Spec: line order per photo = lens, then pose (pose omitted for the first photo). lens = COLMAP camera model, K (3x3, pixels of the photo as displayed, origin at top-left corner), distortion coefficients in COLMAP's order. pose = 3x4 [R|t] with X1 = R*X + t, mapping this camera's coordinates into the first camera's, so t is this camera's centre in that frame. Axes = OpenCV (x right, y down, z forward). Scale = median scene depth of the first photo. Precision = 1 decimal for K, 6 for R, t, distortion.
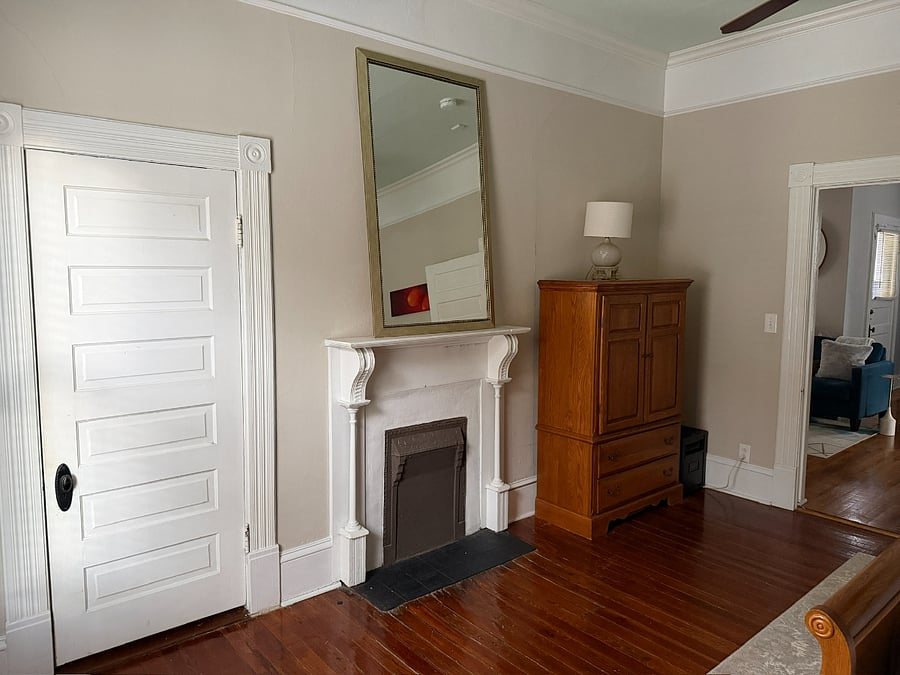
lens RADIAL K [[641.0, 0, 450.0], [0, 641.0, 337.5], [0, 0, 1]] dist [0.022664, -0.000152]
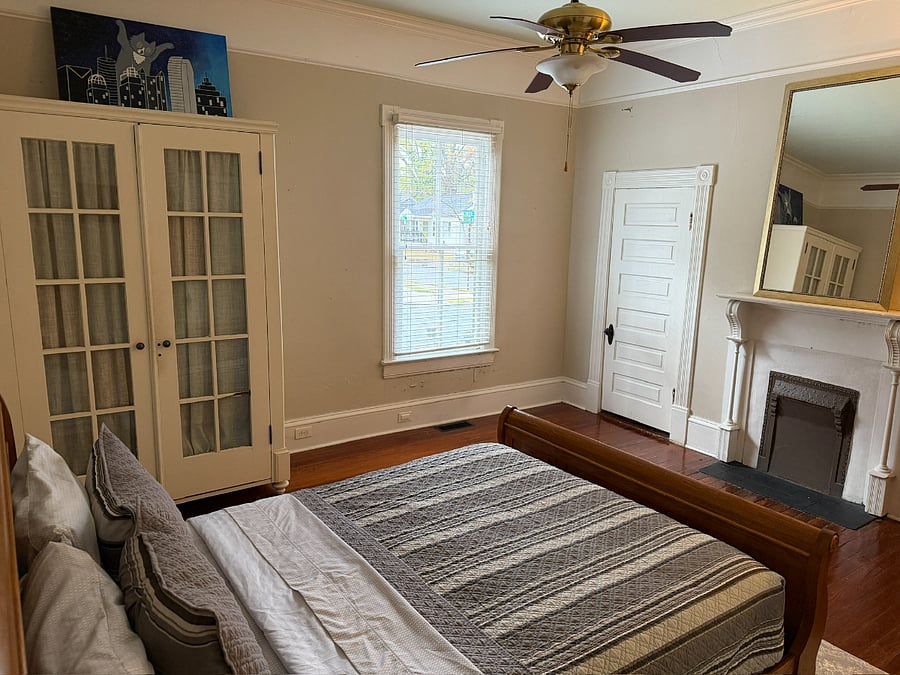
lens RADIAL K [[641.0, 0, 450.0], [0, 641.0, 337.5], [0, 0, 1]] dist [0.022664, -0.000152]
pose [[-0.098762, 0.181905, -0.978344, 1.332260], [-0.128968, 0.972519, 0.193841, -0.099921], [0.986719, 0.145319, -0.072588, 0.462492]]
